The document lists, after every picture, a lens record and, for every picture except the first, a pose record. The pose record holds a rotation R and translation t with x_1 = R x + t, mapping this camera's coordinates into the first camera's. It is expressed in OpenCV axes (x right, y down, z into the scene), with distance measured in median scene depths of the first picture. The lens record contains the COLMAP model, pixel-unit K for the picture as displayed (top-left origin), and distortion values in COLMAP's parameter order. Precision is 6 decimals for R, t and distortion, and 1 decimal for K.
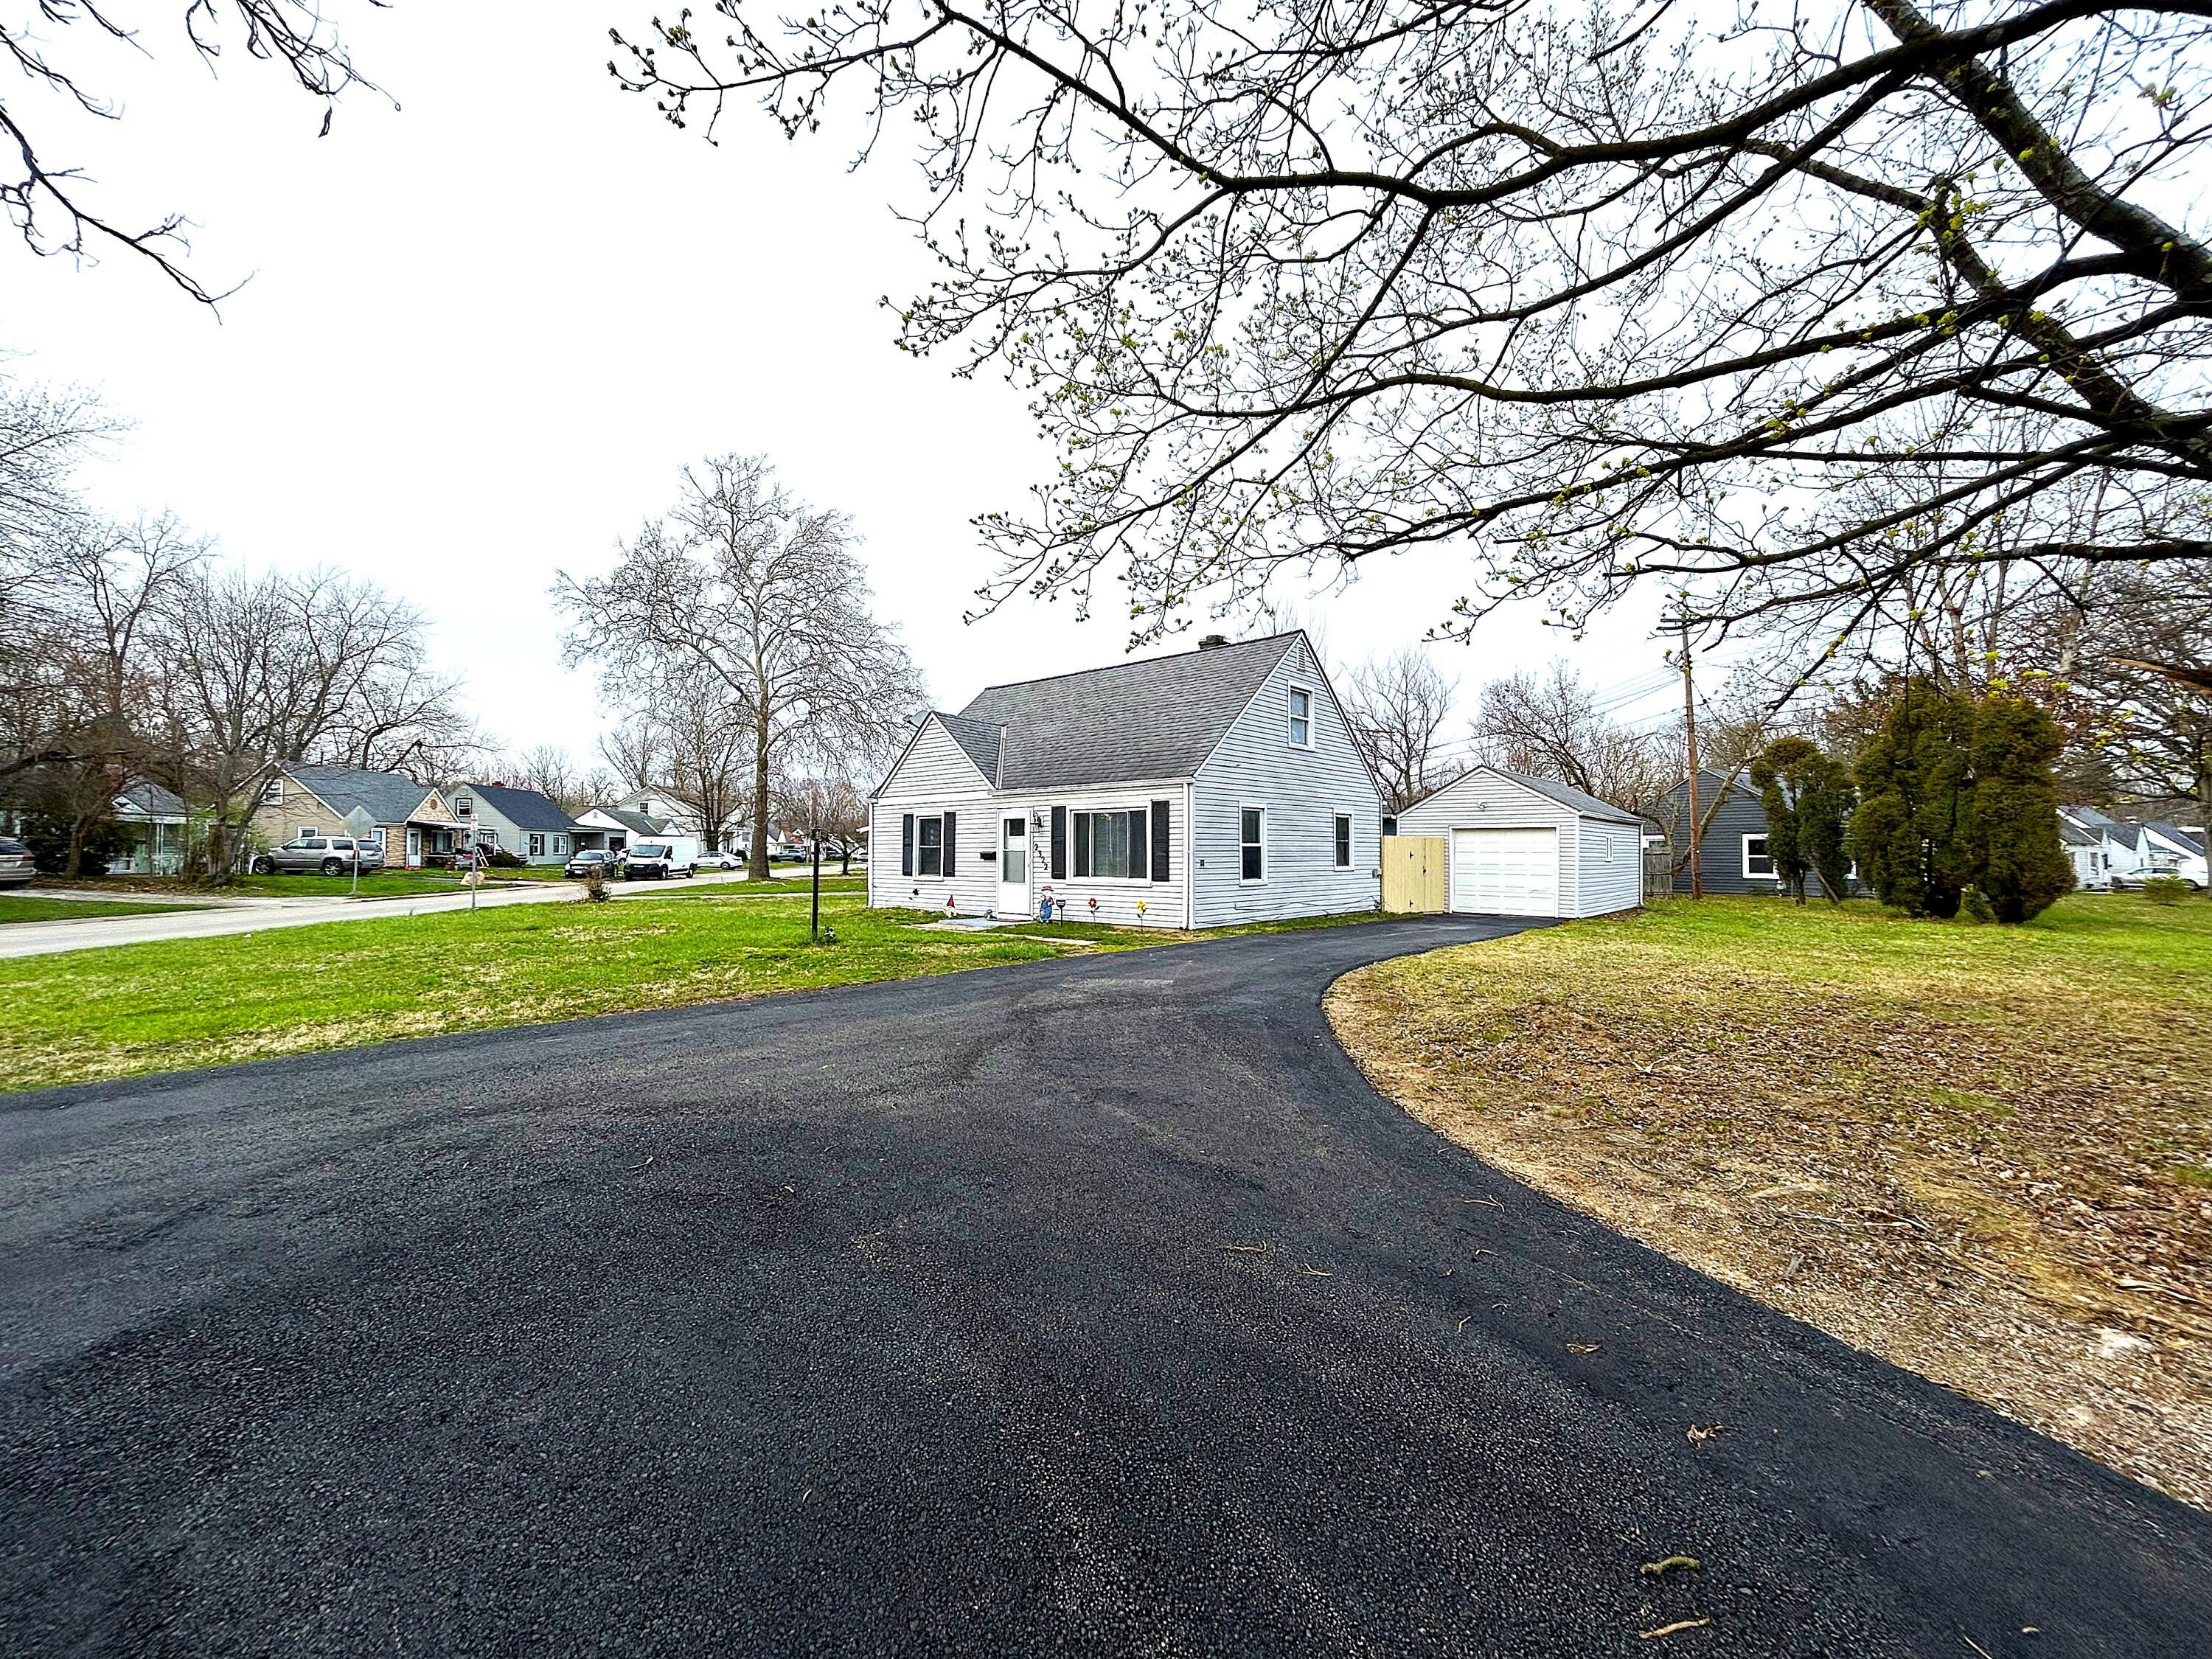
lens RADIAL K [[888.5, 0, 1106.0], [0, 888.5, 829.5], [0, 0, 1]] dist [-0.001092, -0.000056]
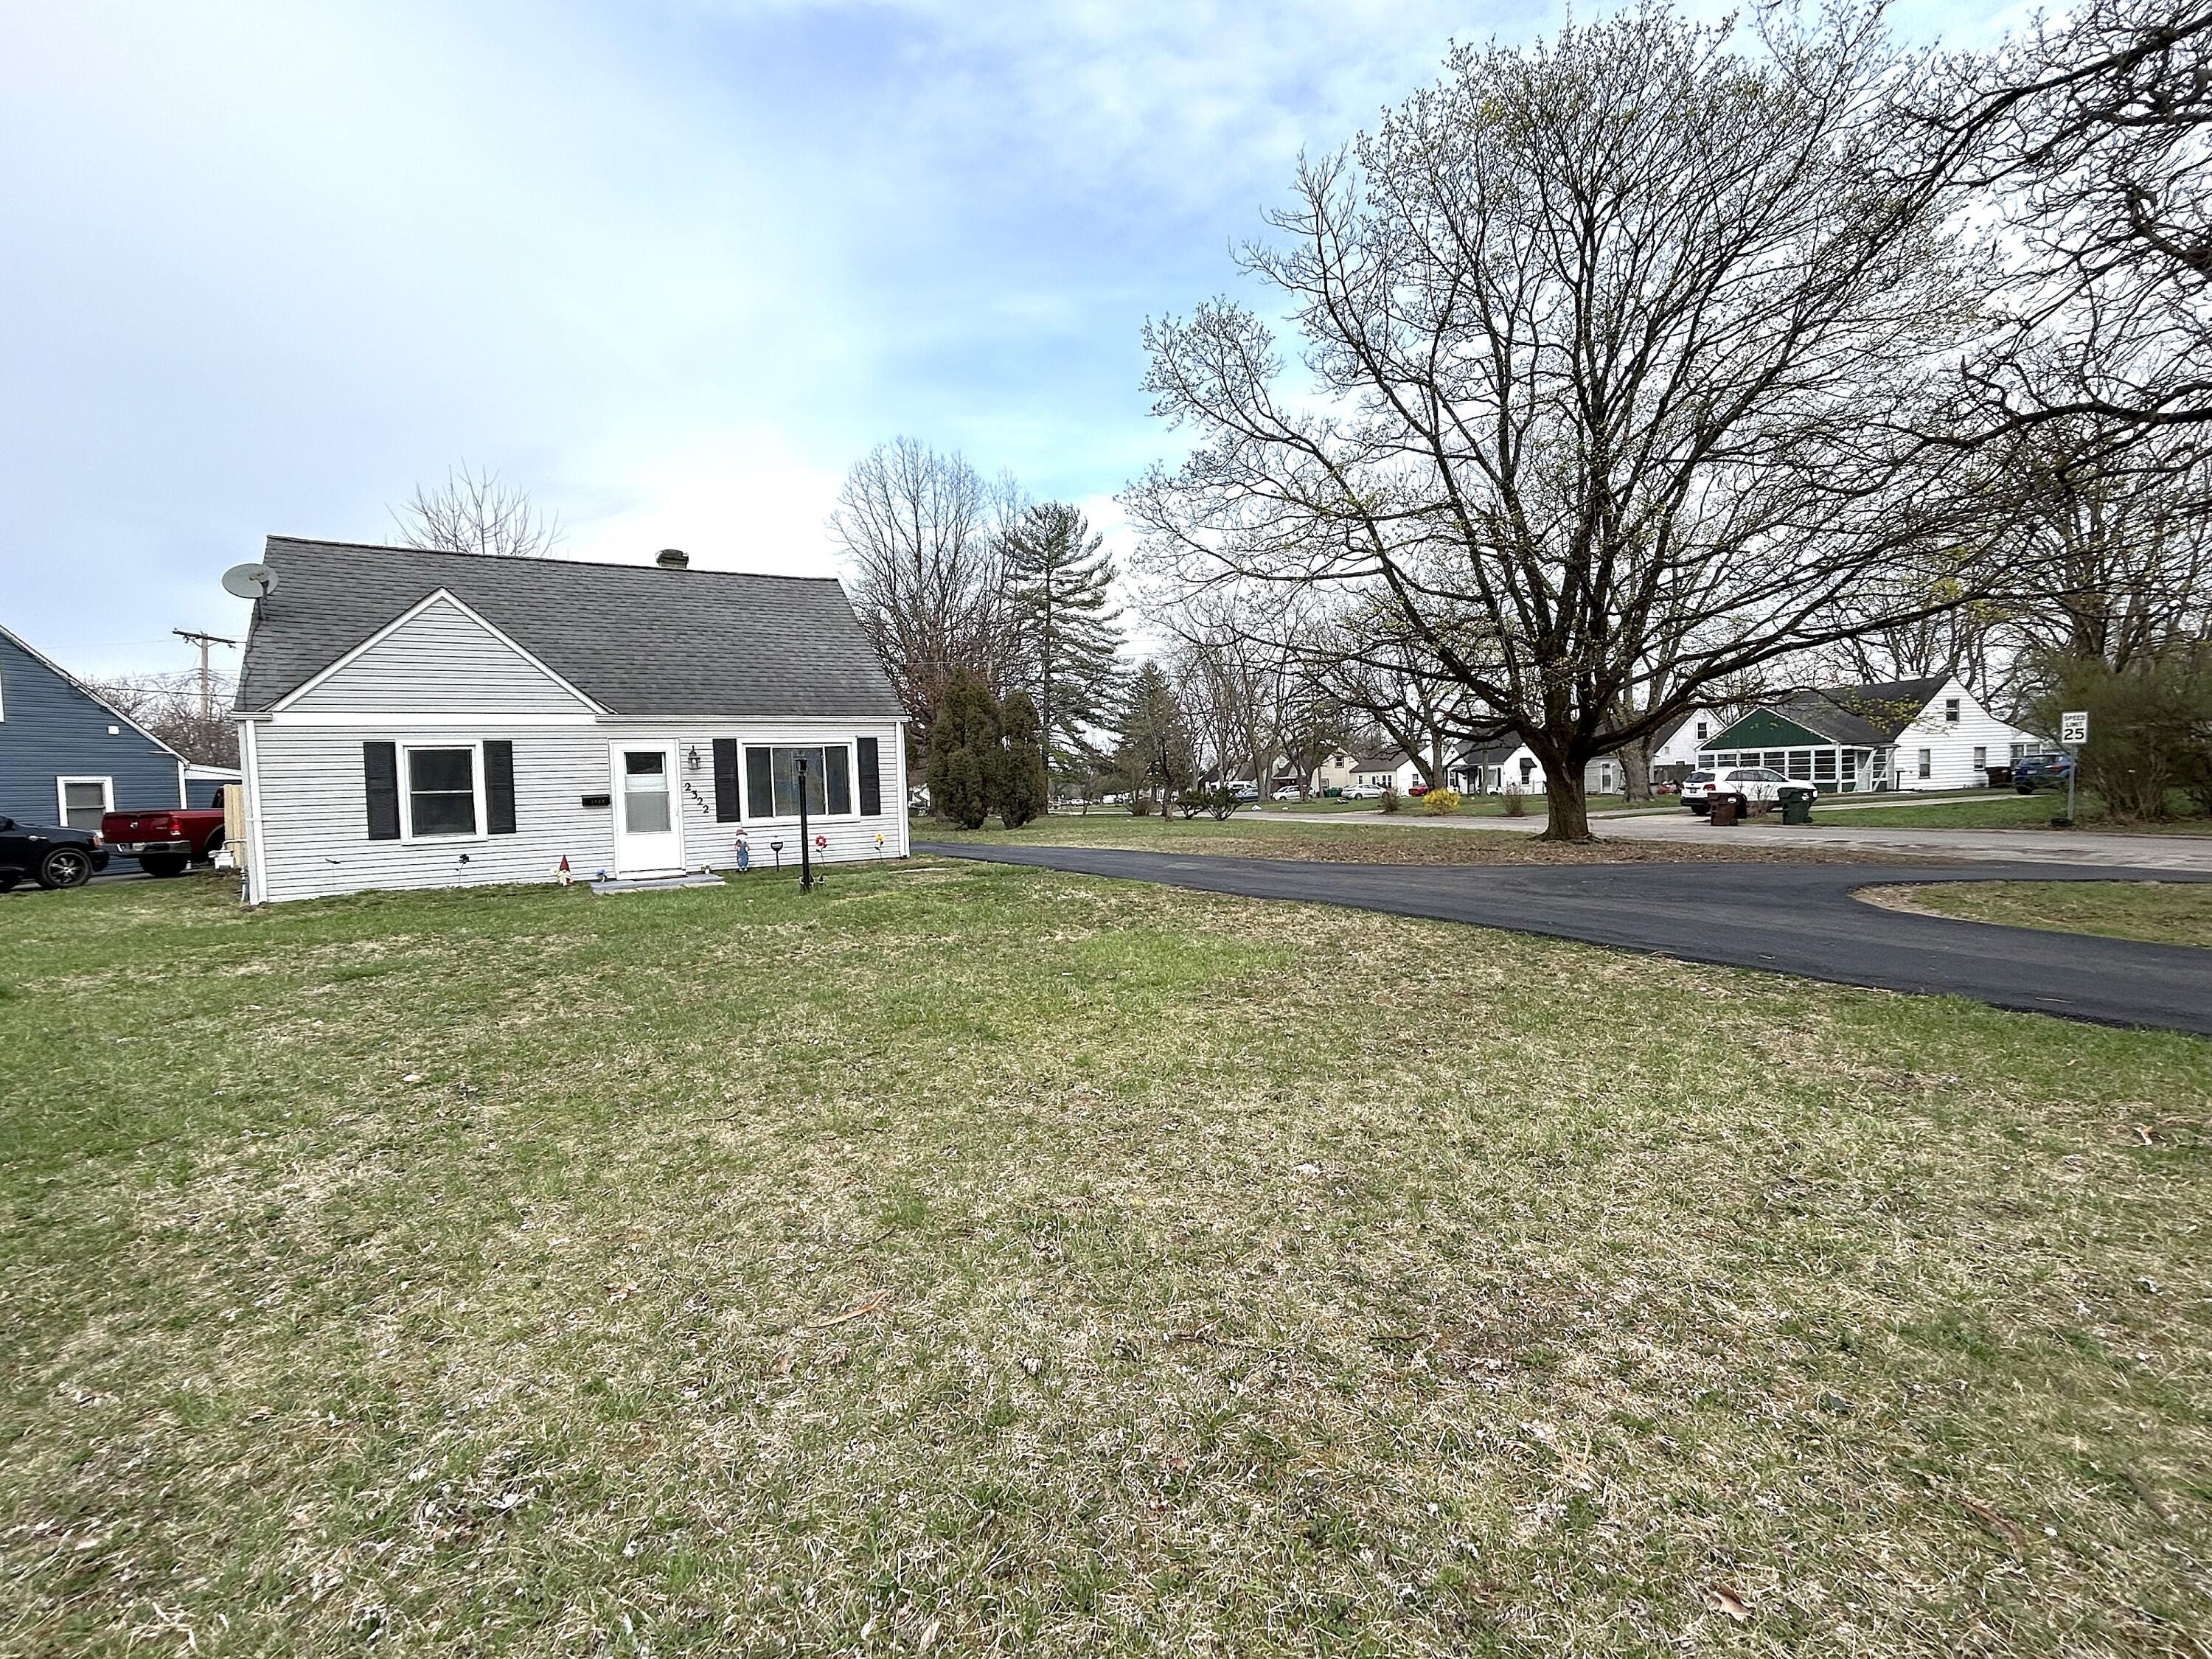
lens RADIAL K [[1012.5, 0, 1106.0], [0, 1012.5, 829.5], [0, 0, 1]] dist [-0.000270, -0.000072]
pose [[0.292920, -0.053027, 0.954665, -0.789410], [0.007995, 0.998562, 0.053012, 0.011153], [-0.956104, -0.007896, 0.292923, 0.309612]]
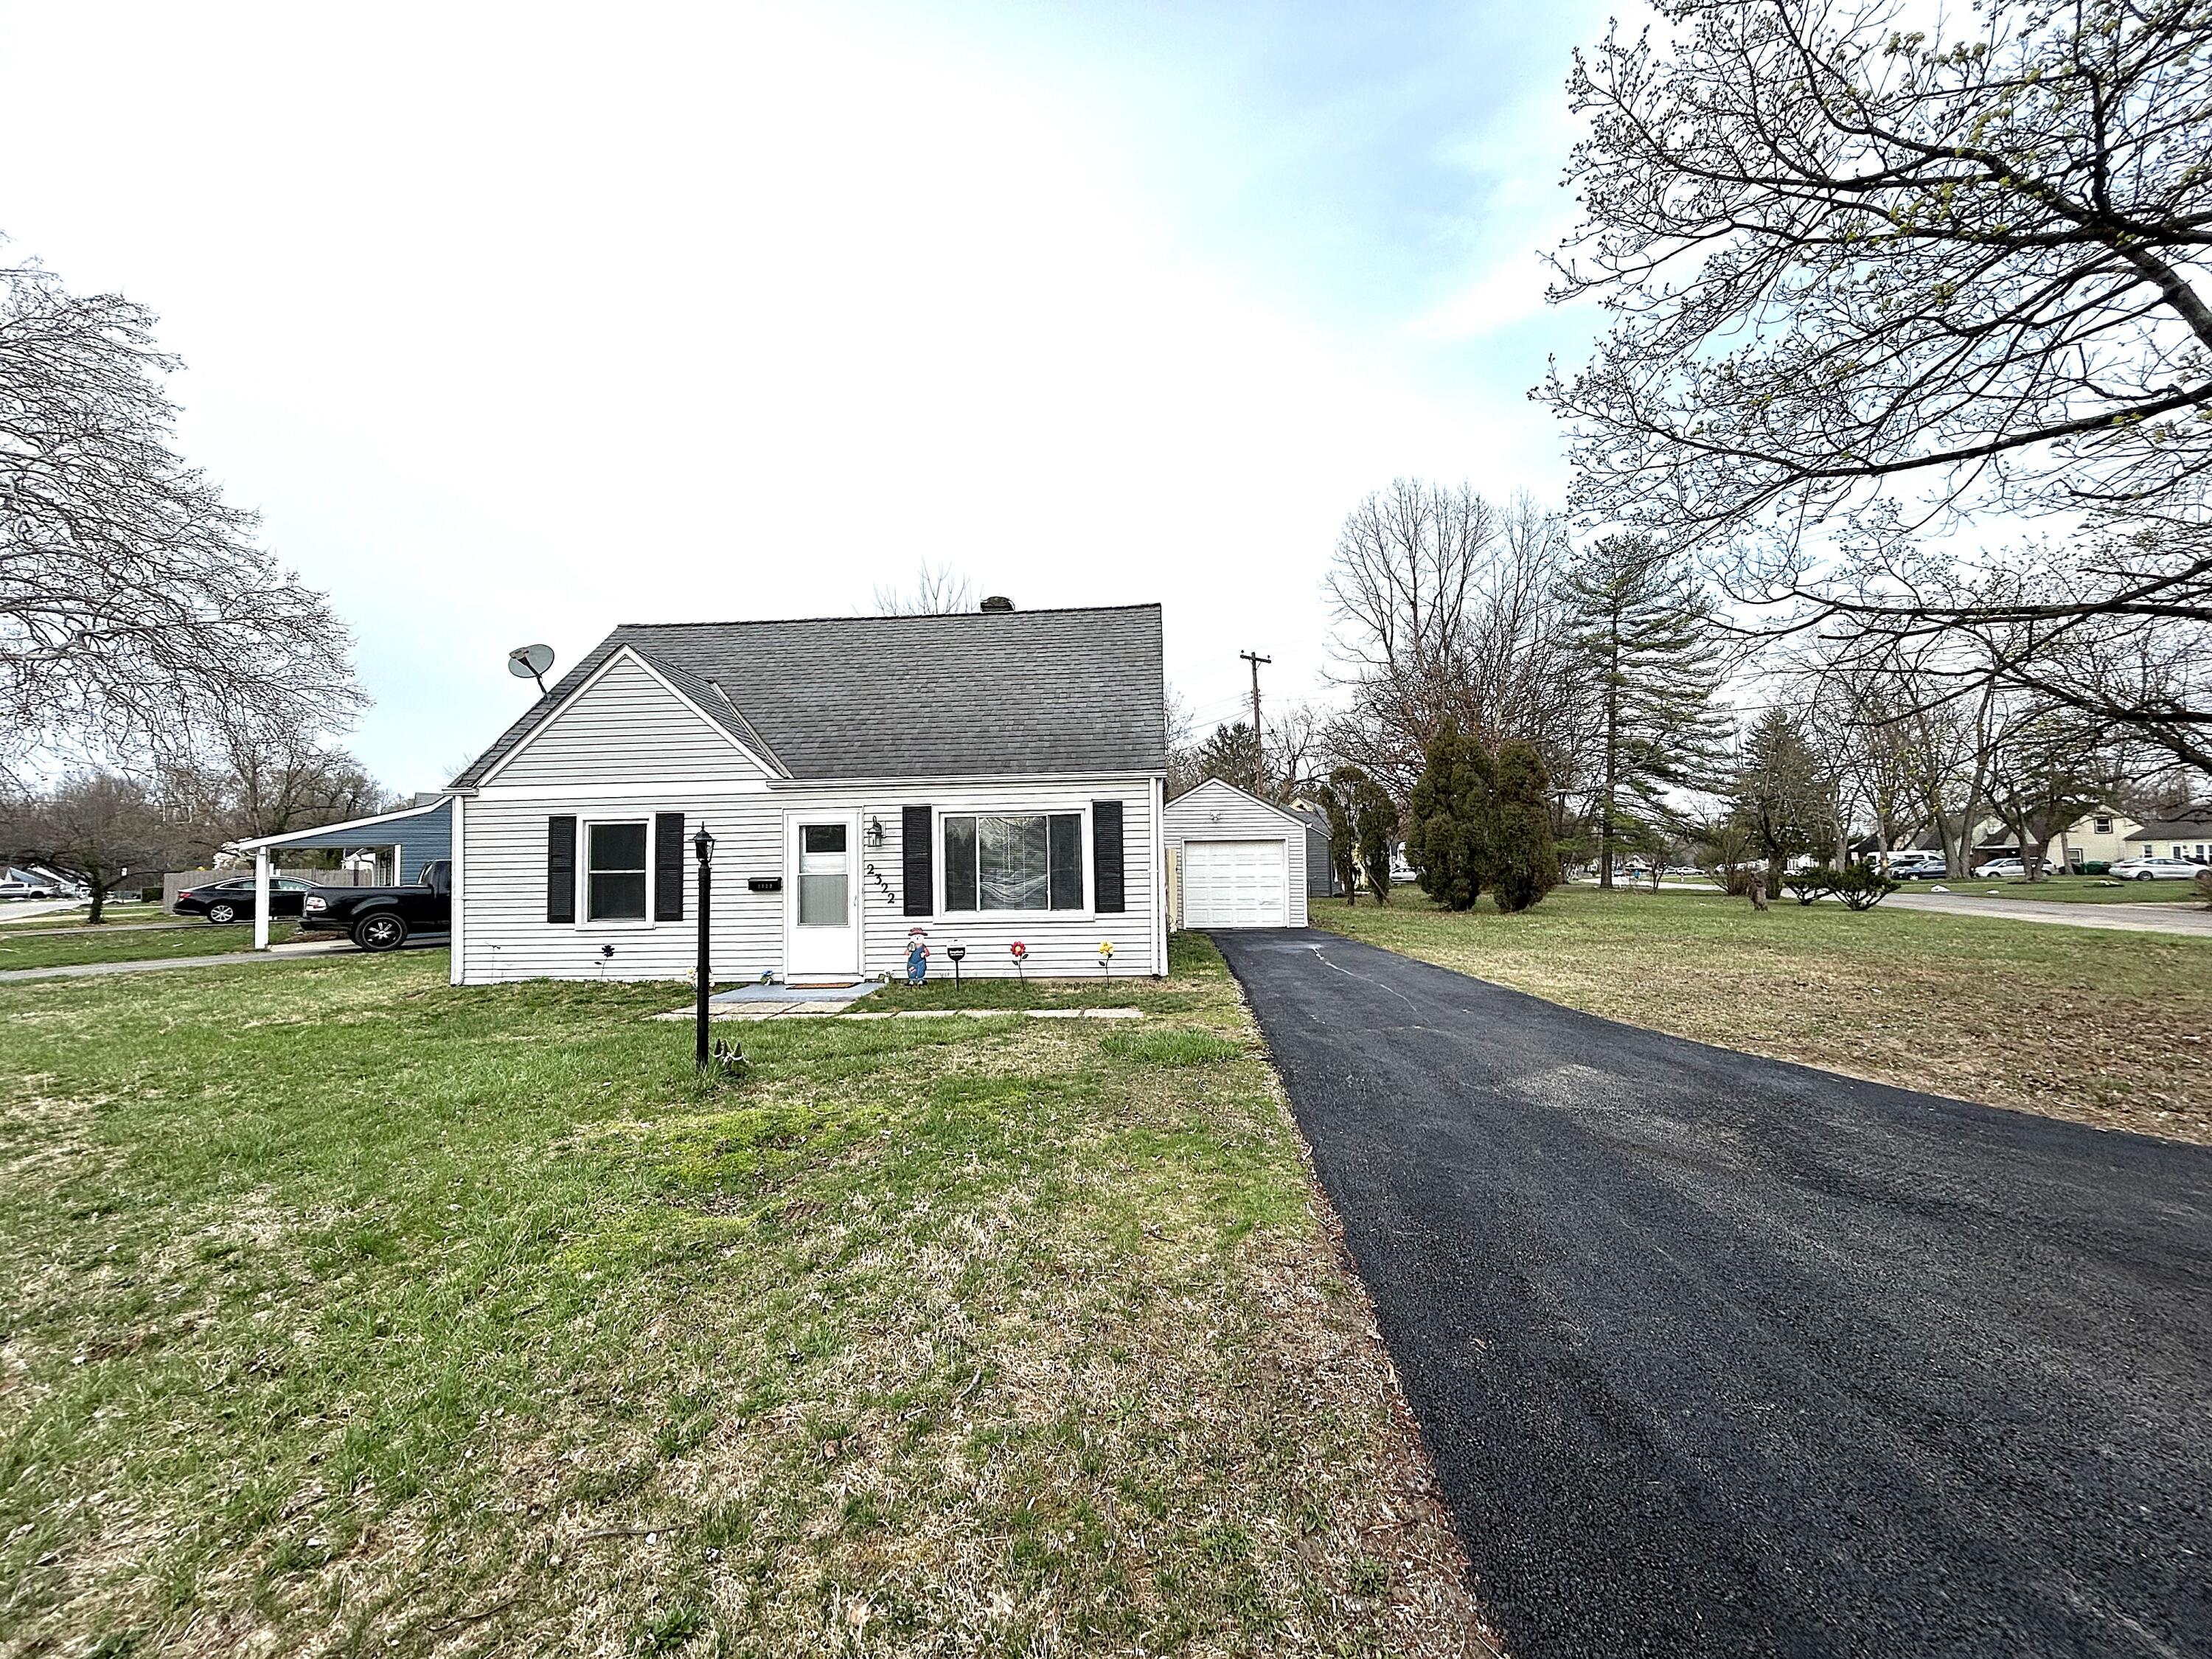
lens RADIAL K [[888.5, 0, 1106.0], [0, 888.5, 829.5], [0, 0, 1]] dist [-0.001092, -0.000056]
pose [[0.793059, 0.006822, 0.609107, -0.305582], [0.003019, 0.999881, -0.015130, 0.001117], [-0.609138, 0.013838, 0.792944, 0.339374]]
